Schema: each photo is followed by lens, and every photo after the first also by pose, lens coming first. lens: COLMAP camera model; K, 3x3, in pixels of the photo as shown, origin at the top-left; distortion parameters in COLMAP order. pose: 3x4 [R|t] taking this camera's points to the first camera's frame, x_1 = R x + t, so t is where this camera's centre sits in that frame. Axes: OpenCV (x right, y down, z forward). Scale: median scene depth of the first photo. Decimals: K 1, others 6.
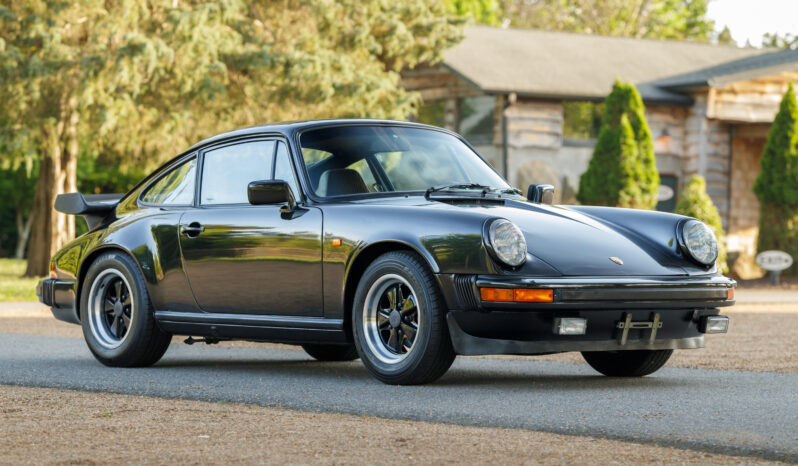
lens RADIAL K [[3069.6, 0, 399.0], [0, 3069.6, 233.0], [0, 0, 1]] dist [0.036066, -0.101184]
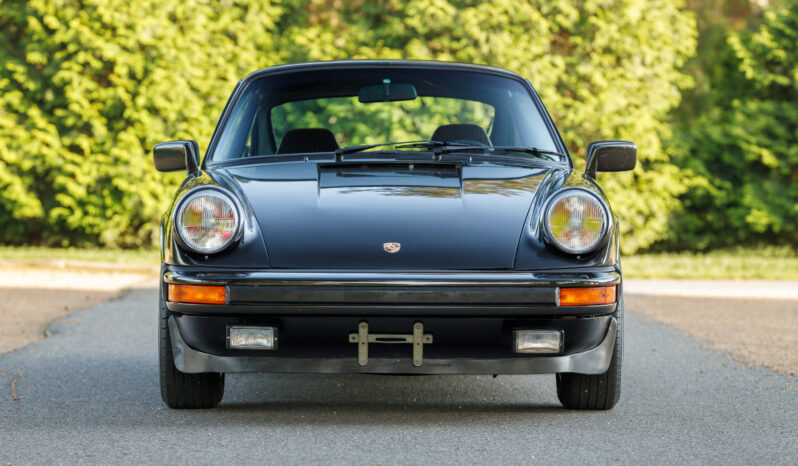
lens RADIAL K [[3069.6, 0, 399.0], [0, 3069.6, 233.0], [0, 0, 1]] dist [0.036066, -0.101184]
pose [[0.778105, 0.009334, -0.628065, 0.488910], [-0.002787, 0.999931, 0.011407, -0.002557], [0.628129, -0.007126, 0.778077, 0.411973]]
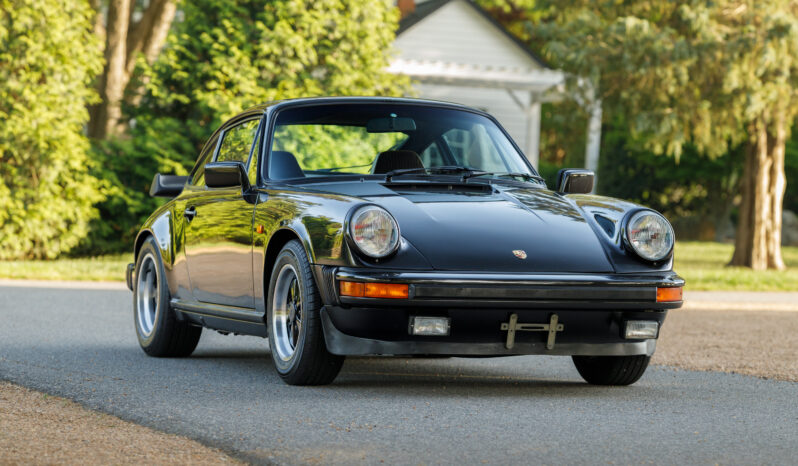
lens RADIAL K [[3069.6, 0, 399.0], [0, 3069.6, 233.0], [0, 0, 1]] dist [0.036066, -0.101184]
pose [[0.937807, 0.017994, -0.346690, 0.324948], [-0.016651, 0.999838, 0.006852, -0.002652], [0.346757, -0.000653, 0.937955, 0.137854]]
